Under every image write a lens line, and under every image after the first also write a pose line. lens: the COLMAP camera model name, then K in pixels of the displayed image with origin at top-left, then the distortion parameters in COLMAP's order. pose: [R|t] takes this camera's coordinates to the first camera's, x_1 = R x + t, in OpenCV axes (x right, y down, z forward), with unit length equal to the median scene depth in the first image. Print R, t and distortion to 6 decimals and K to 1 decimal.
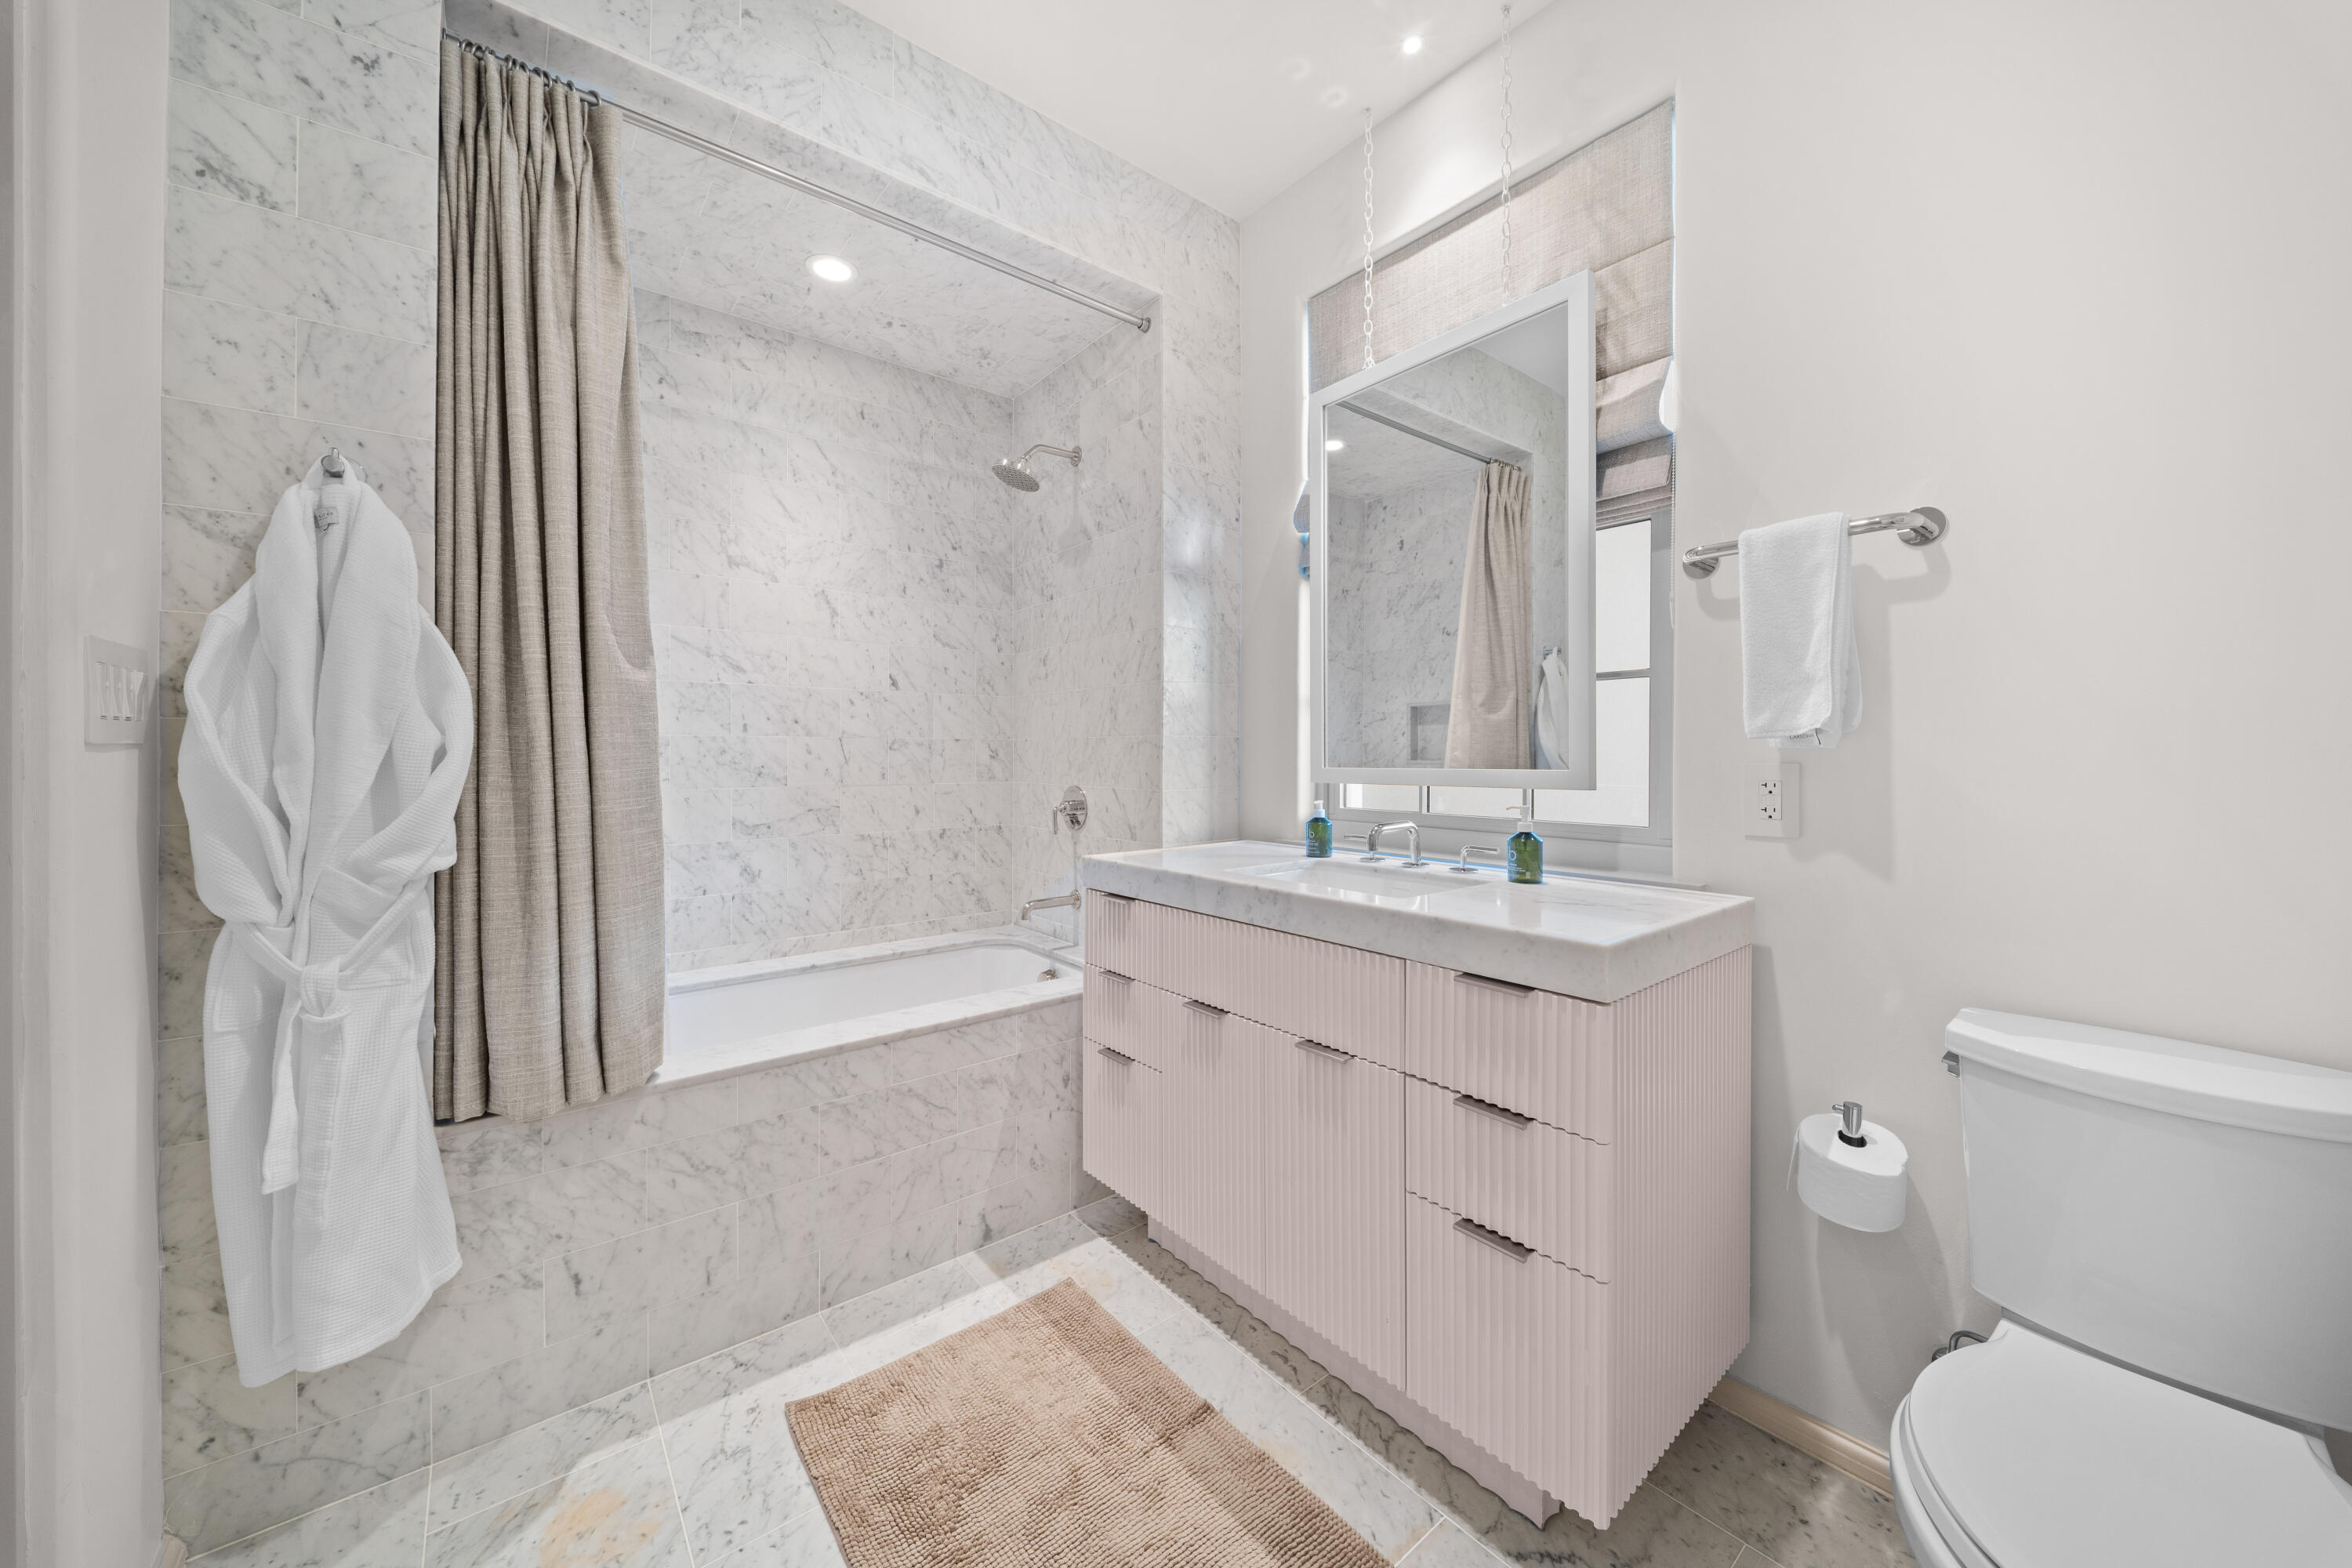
lens RADIAL K [[818.9, 0, 1154.0], [0, 818.9, 739.7], [0, 0, 1]] dist [0.003448, -0.005188]
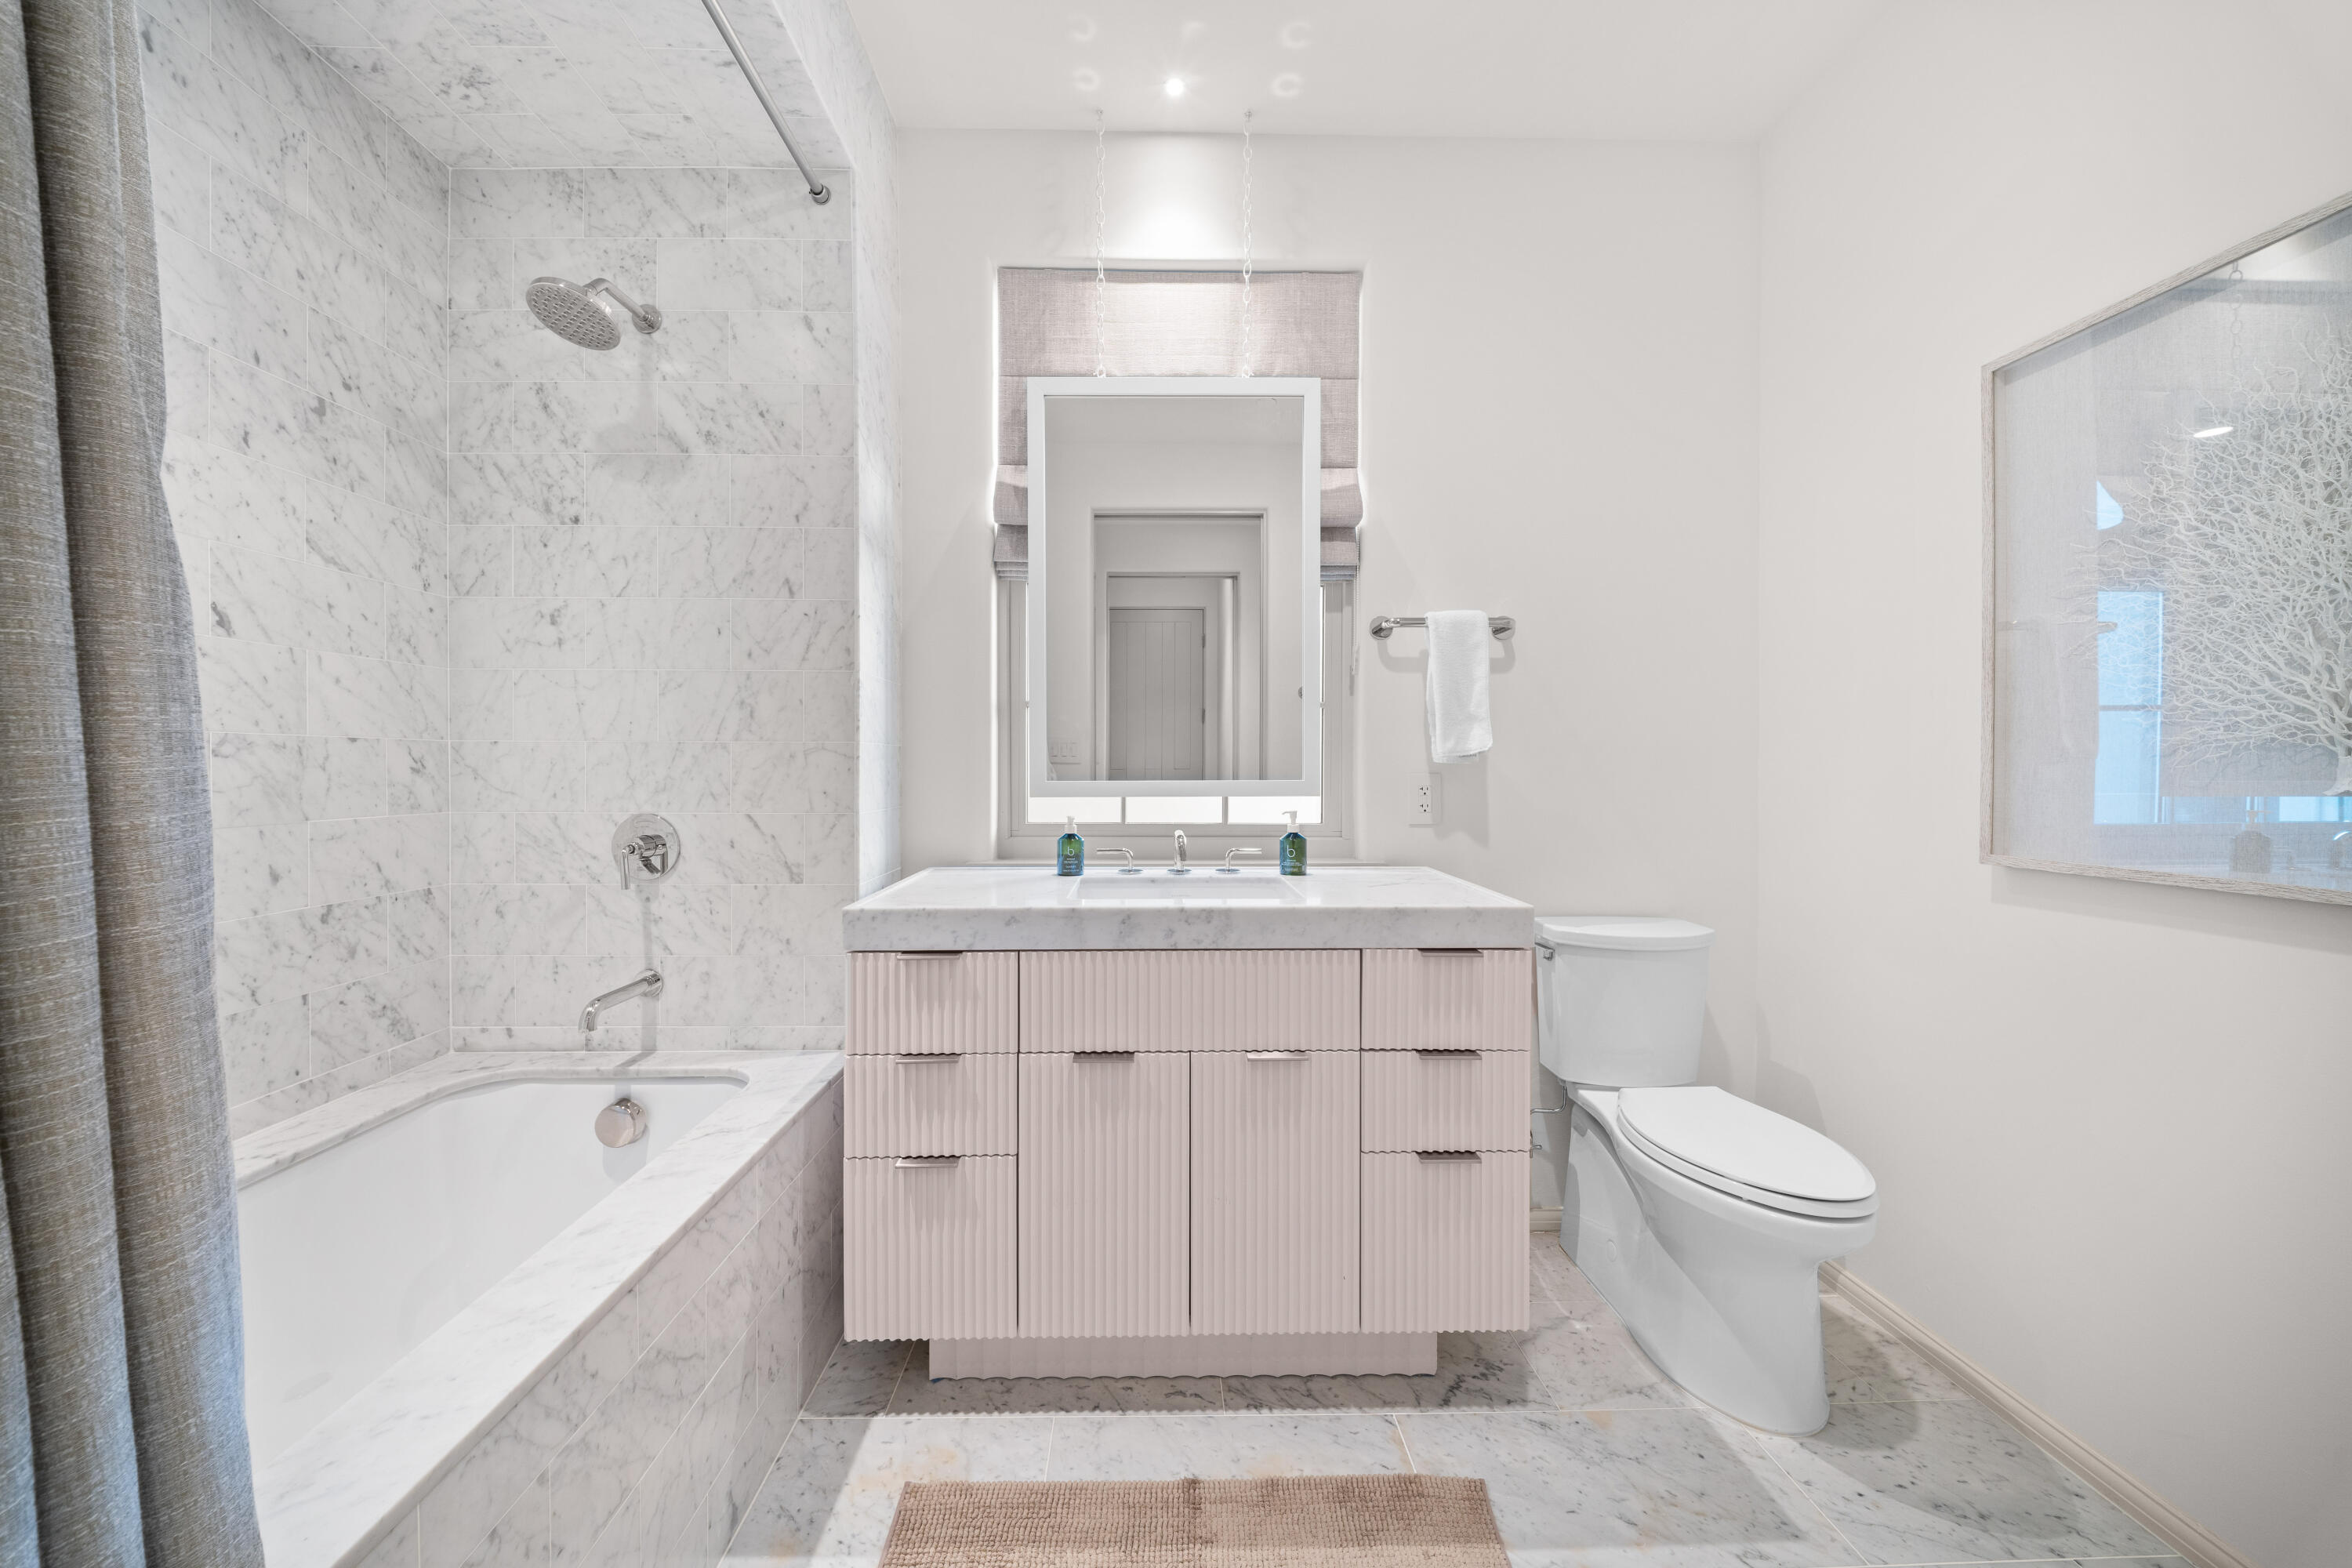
lens RADIAL K [[818.9, 0, 1178.6], [0, 818.9, 759.5], [0, 0, 1]] dist [0.003448, -0.005188]
pose [[0.611928, 0.007977, 0.790873, -0.441372], [-0.015747, 0.999874, 0.002099, 0.005043], [-0.790756, -0.013739, 0.611977, 0.304540]]
